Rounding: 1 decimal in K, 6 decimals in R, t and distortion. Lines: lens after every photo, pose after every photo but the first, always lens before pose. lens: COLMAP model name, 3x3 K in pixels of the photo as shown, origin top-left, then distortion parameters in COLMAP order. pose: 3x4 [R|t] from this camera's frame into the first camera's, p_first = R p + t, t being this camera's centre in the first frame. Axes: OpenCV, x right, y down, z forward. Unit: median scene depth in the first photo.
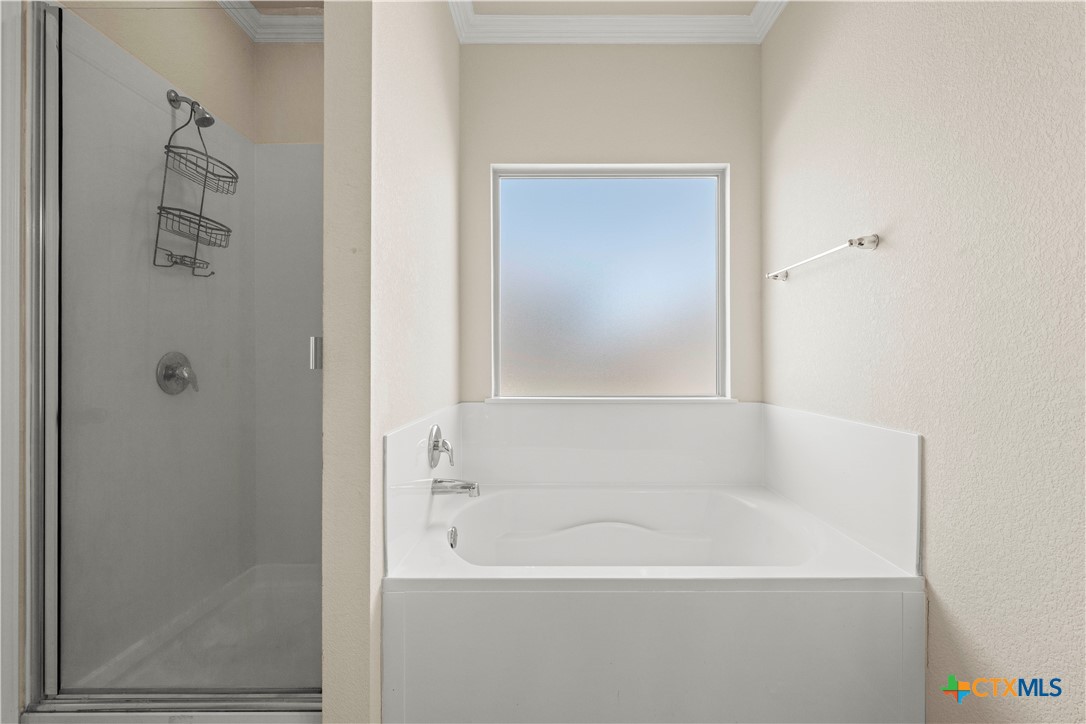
lens RADIAL K [[501.3, 0, 545.9], [0, 501.3, 359.2], [0, 0, 1]] dist [0.001274, 0.000057]
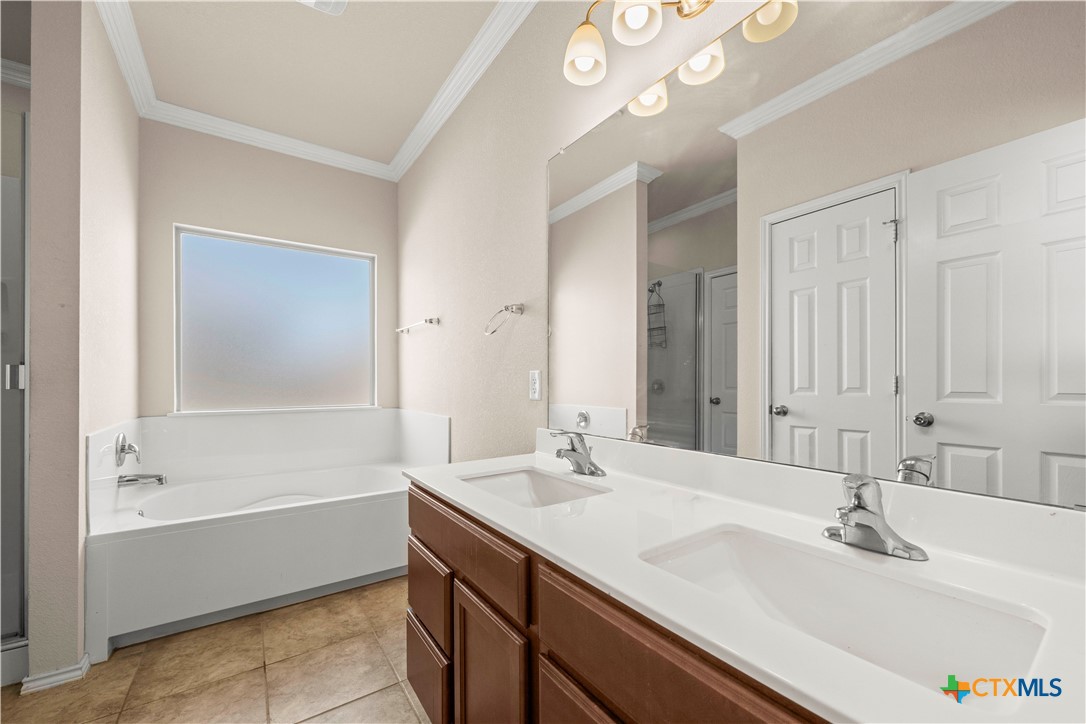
lens RADIAL K [[431.0, 0, 549.7], [0, 431.0, 377.9], [0, 0, 1]] dist [0.002512, -0.000569]
pose [[0.799204, 0.002727, 0.601053, -0.009208], [0.001877, 0.999974, -0.007032, 0.000457], [-0.601057, 0.006748, 0.799178, -0.530652]]
